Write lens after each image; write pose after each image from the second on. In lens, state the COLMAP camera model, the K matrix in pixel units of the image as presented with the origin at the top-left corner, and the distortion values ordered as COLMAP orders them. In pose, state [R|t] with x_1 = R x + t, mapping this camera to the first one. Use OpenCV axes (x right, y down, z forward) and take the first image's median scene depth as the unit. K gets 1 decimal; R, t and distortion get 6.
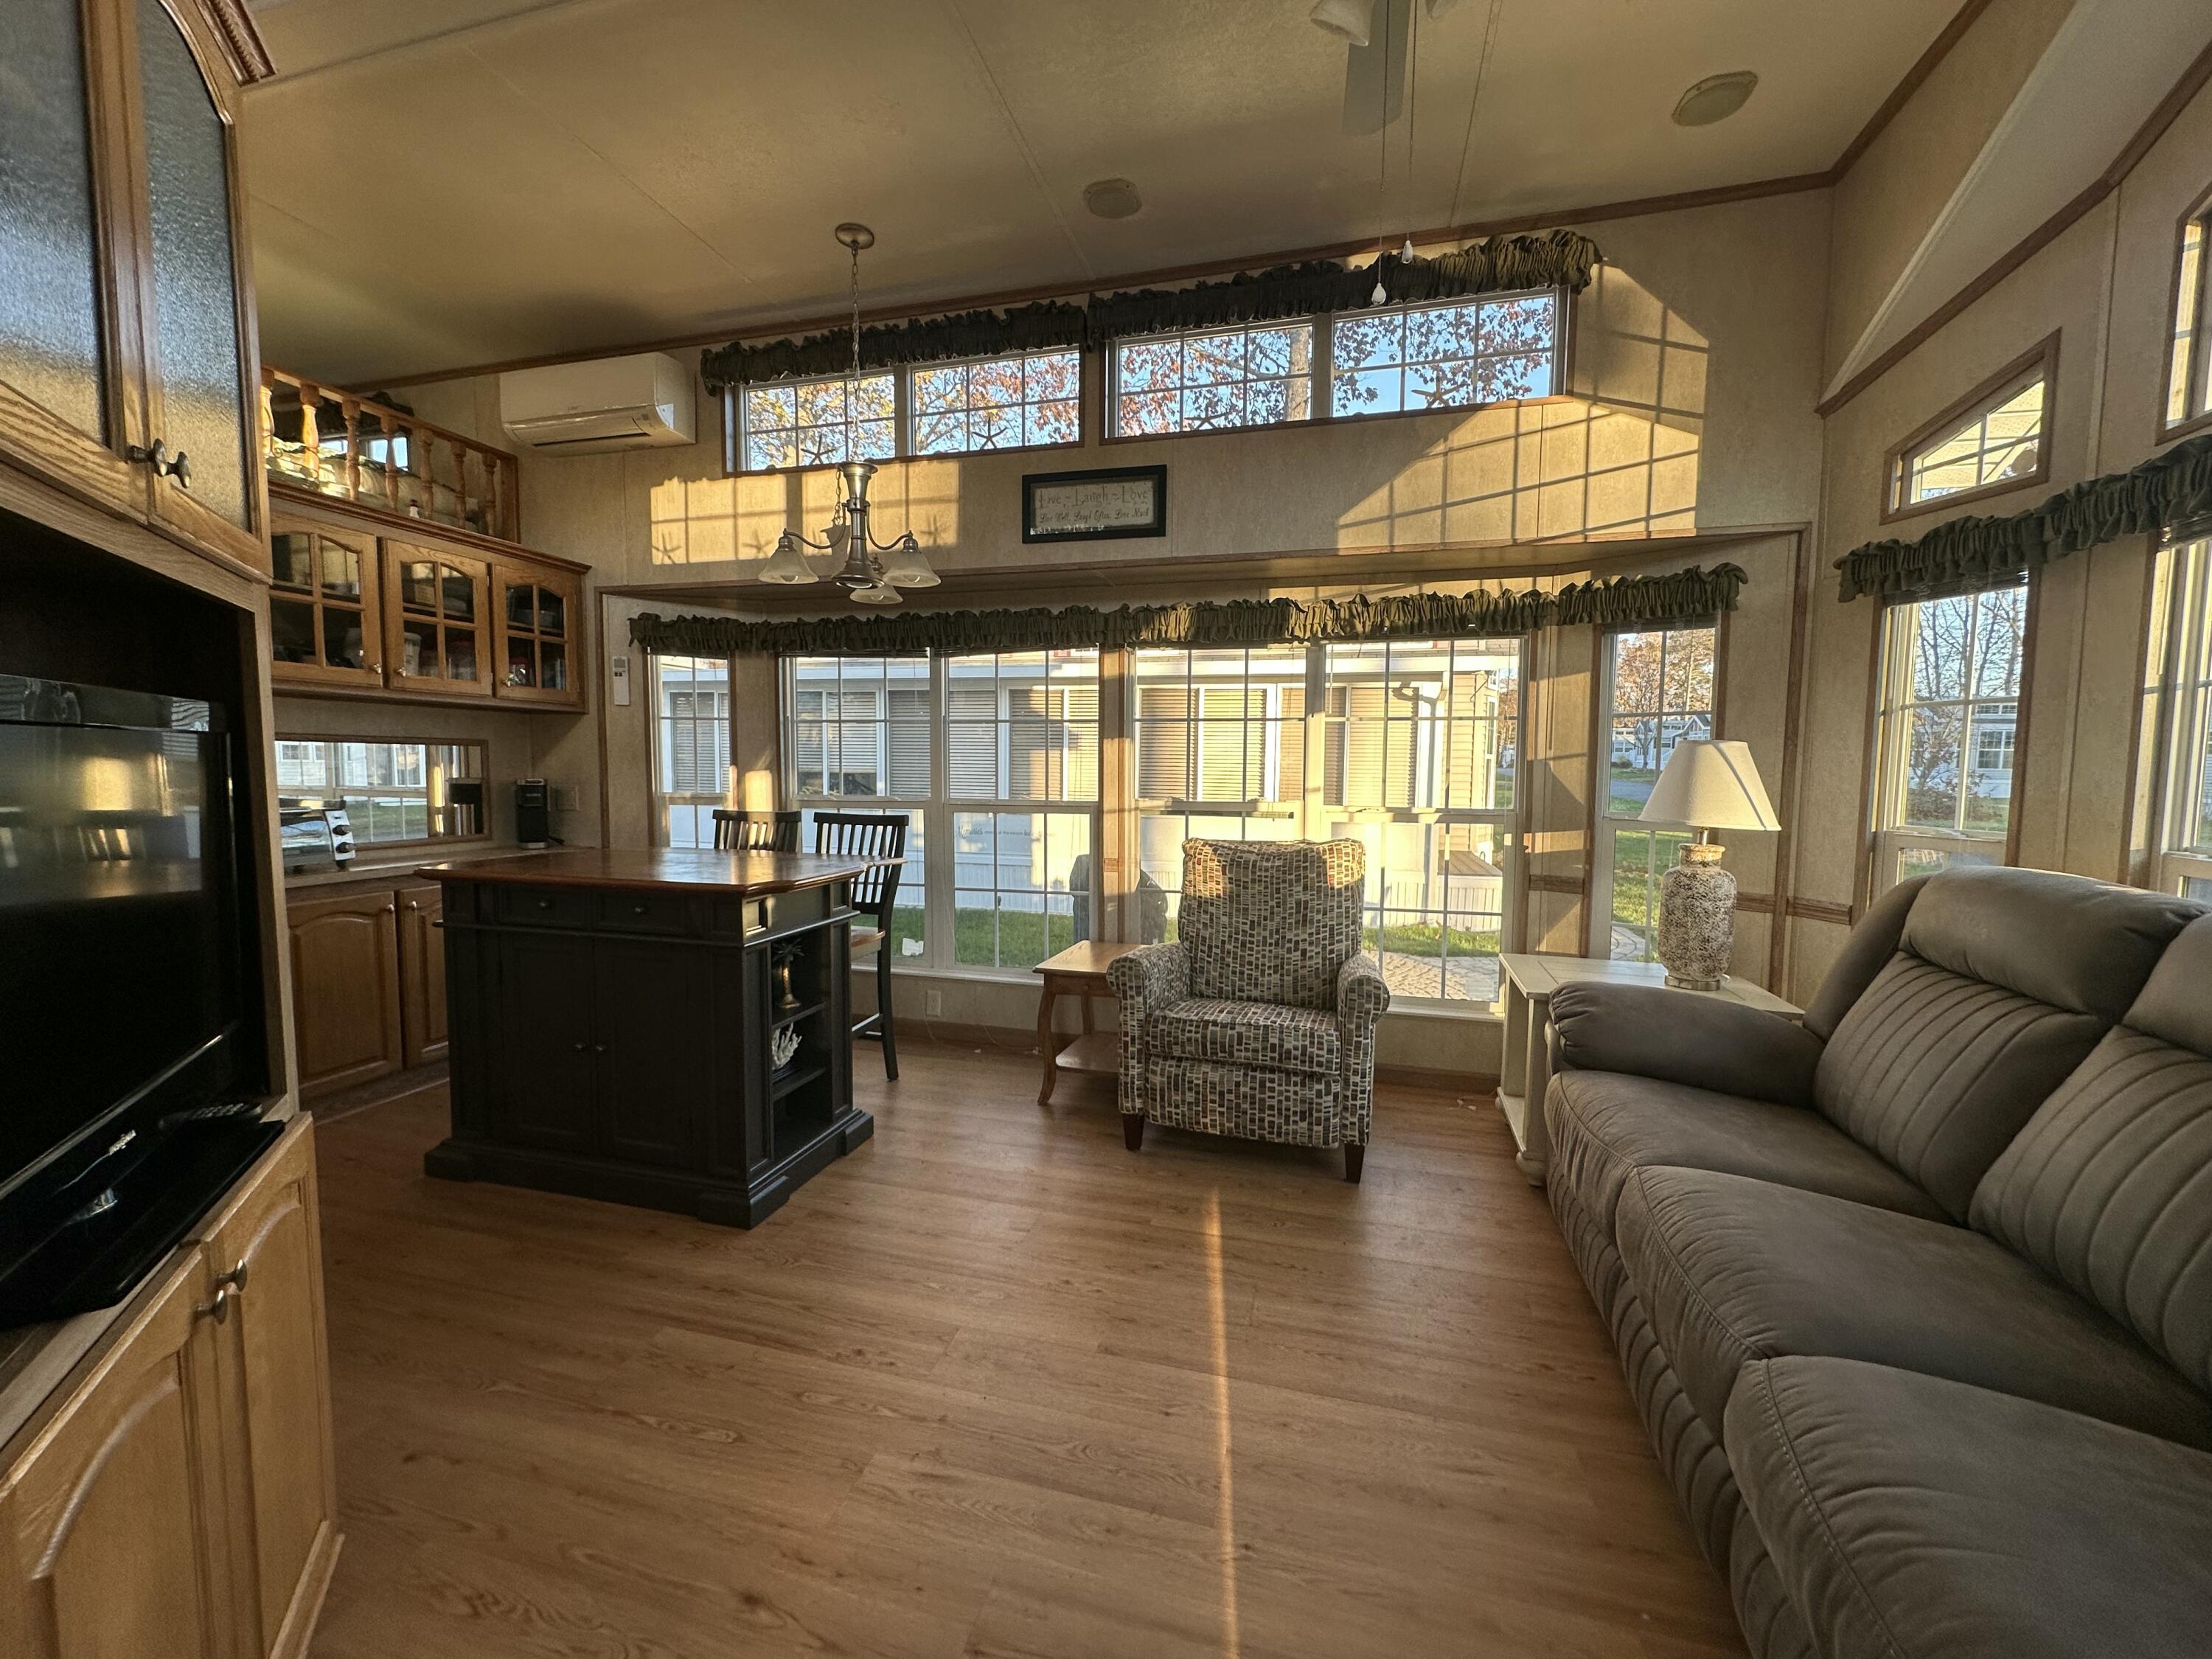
lens RADIAL K [[879.0, 0, 1107.5], [0, 879.0, 828.4], [0, 0, 1]] dist [-0.003045, 0.000980]
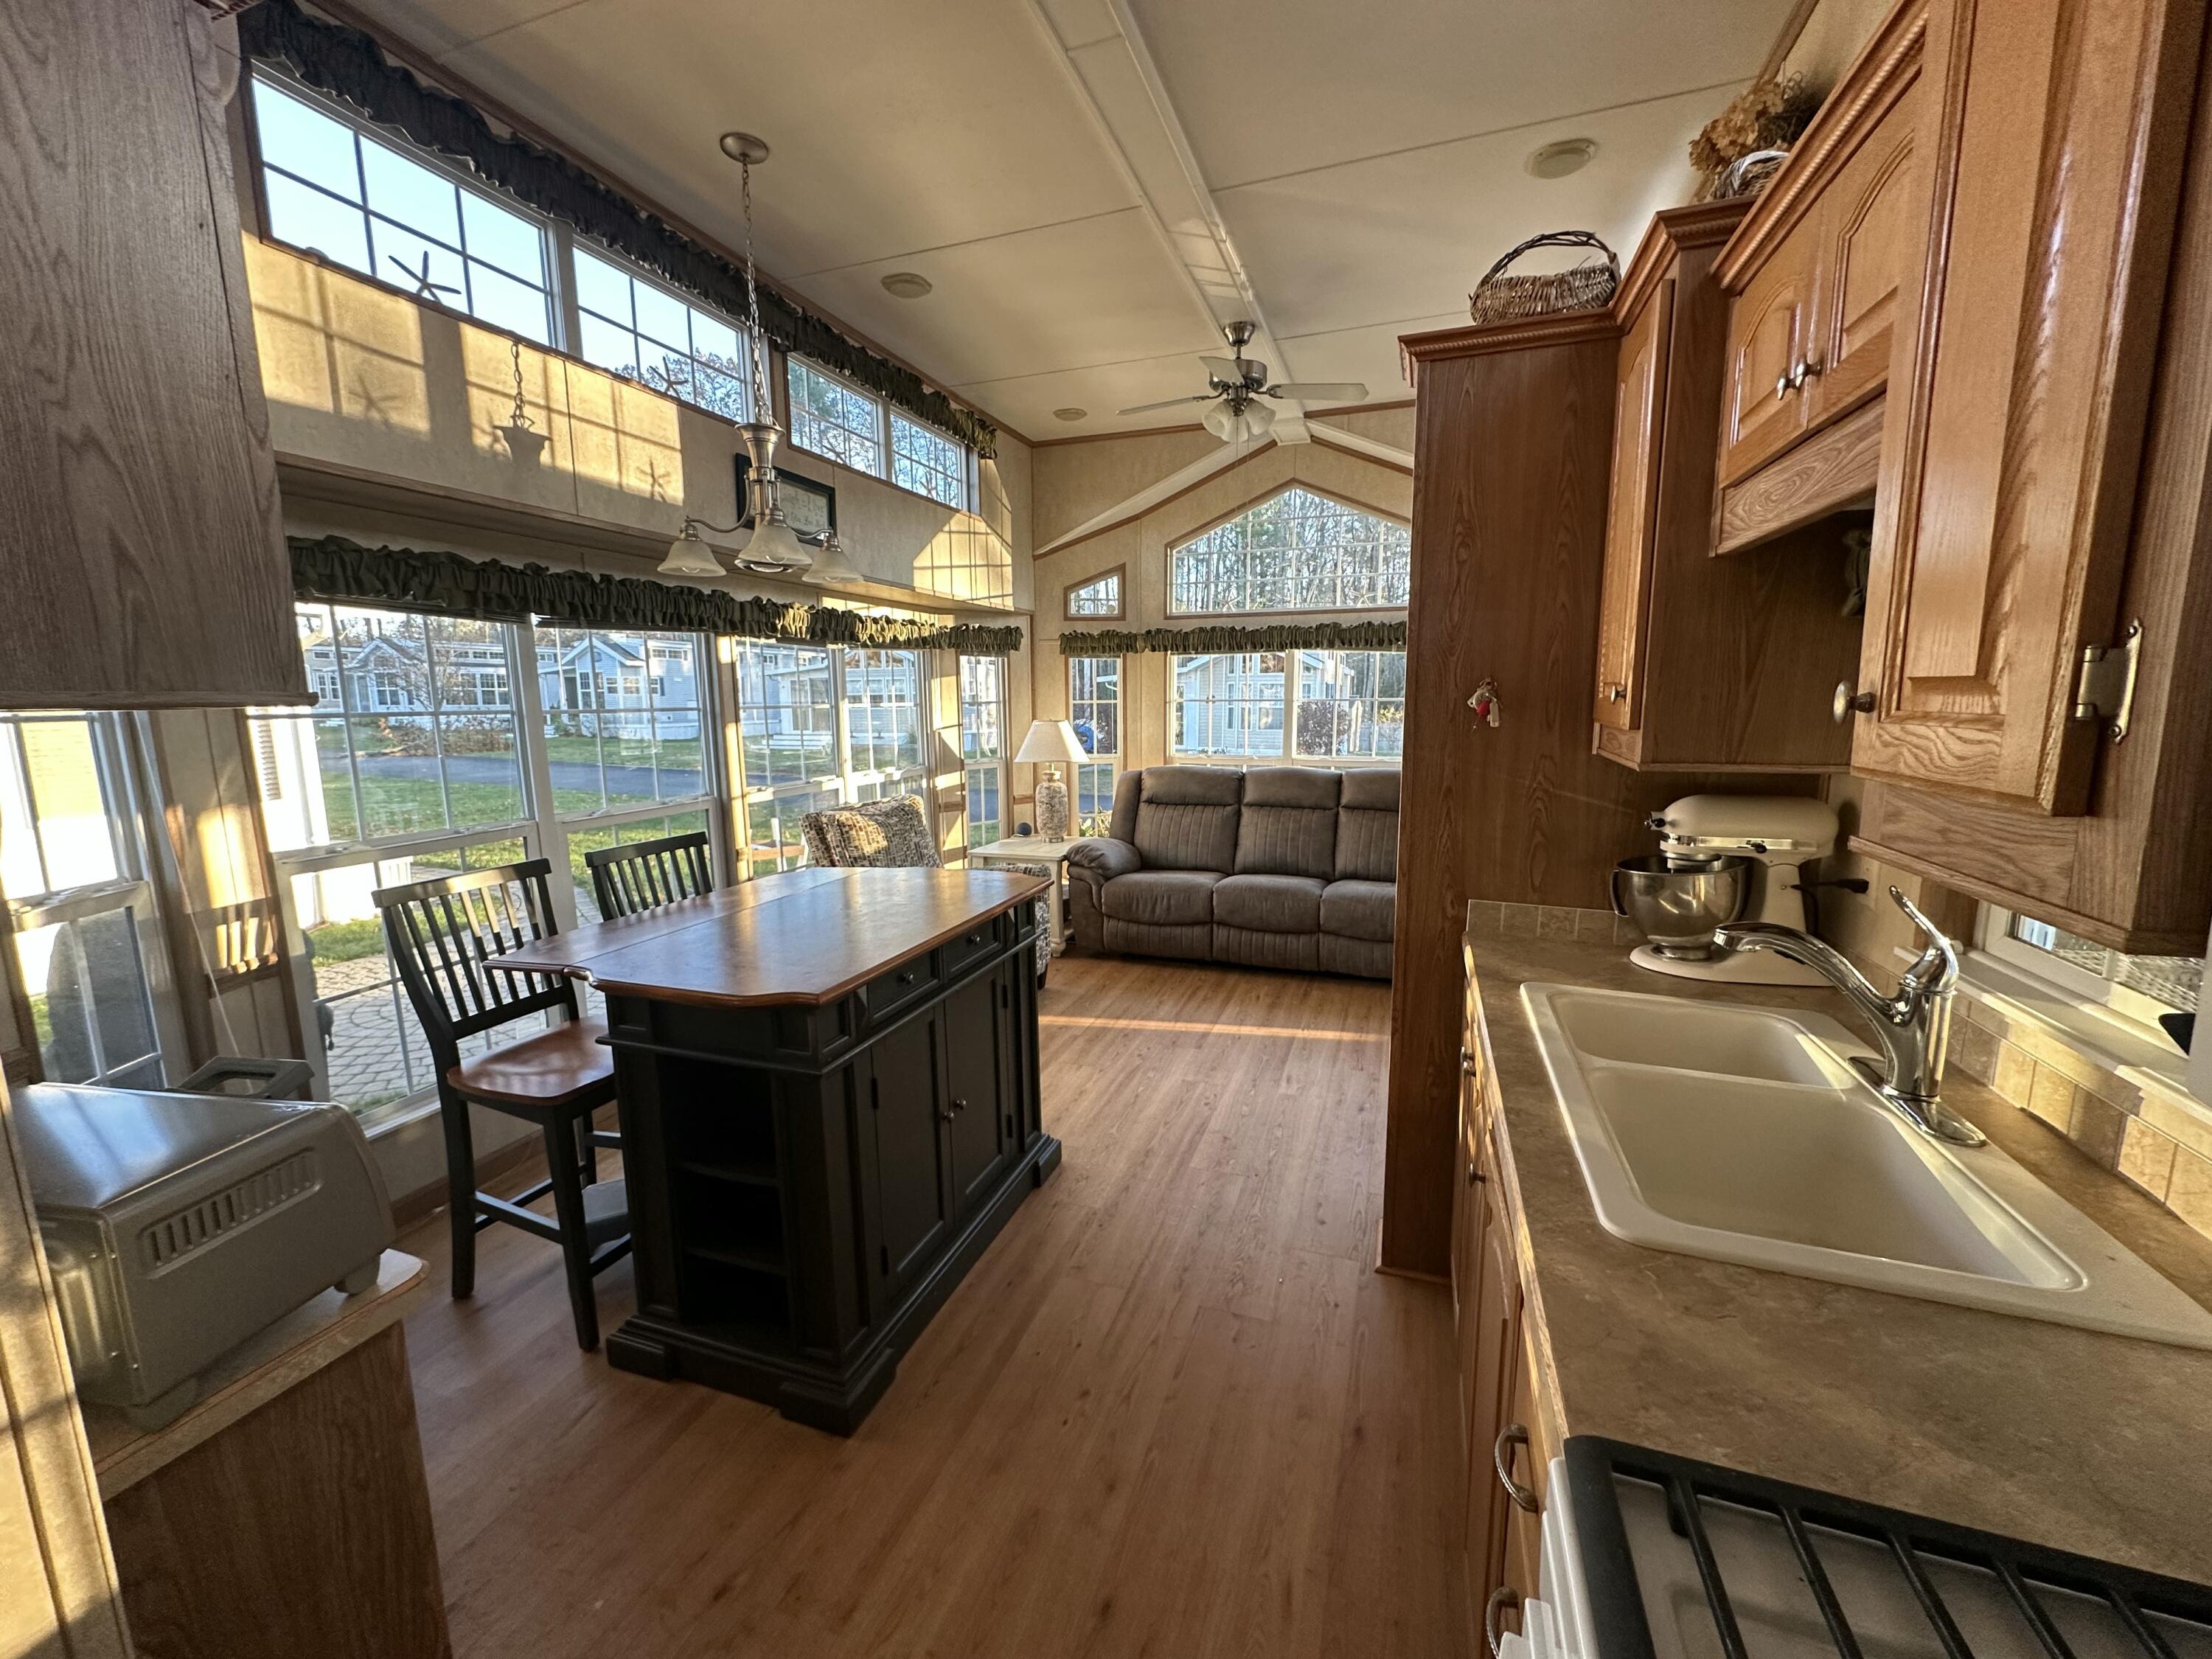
lens RADIAL K [[879.0, 0, 1108.7], [0, 879.0, 811.8], [0, 0, 1]] dist [-0.003045, 0.000980]
pose [[0.076514, -0.137822, 0.987497, -1.120677], [0.083183, 0.987830, 0.131423, -0.120740], [-0.993593, 0.072087, 0.087047, 0.590343]]
